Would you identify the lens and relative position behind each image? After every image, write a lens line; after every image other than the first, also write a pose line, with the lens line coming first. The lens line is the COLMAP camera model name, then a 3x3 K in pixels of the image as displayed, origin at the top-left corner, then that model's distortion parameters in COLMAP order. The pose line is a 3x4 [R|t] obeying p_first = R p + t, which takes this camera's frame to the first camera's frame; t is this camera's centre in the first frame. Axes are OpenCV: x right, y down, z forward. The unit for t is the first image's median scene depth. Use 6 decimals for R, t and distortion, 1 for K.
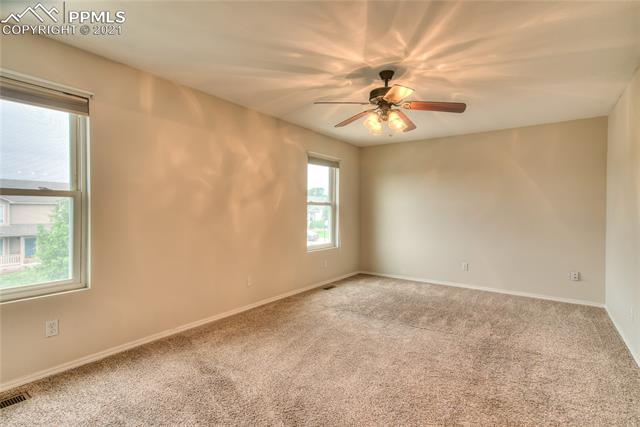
lens RADIAL K [[317.4, 0, 321.3], [0, 317.4, 211.7], [0, 0, 1]] dist [0.020865, 0.000379]
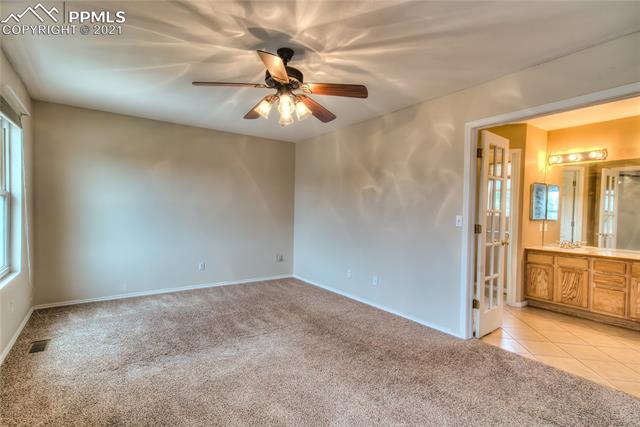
lens RADIAL K [[317.4, 0, 315.6], [0, 317.4, 216.0], [0, 0, 1]] dist [0.020865, 0.000379]
pose [[0.323929, -0.014103, 0.945976, -0.548369], [-0.013123, 0.999726, 0.019398, -0.004927], [-0.945990, -0.018697, 0.323655, 0.581753]]
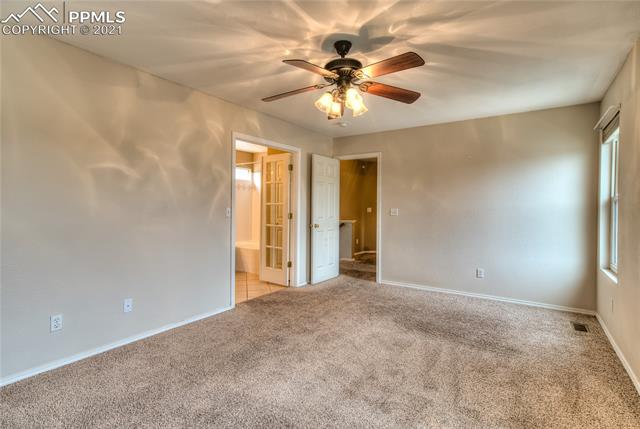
lens RADIAL K [[317.4, 0, 319.6], [0, 317.4, 209.6], [0, 0, 1]] dist [0.020865, 0.000379]
pose [[-0.998971, -0.012929, -0.043471, 0.273412], [-0.013734, 0.999739, 0.018262, -0.010413], [0.043223, 0.018841, -0.998888, 1.699590]]
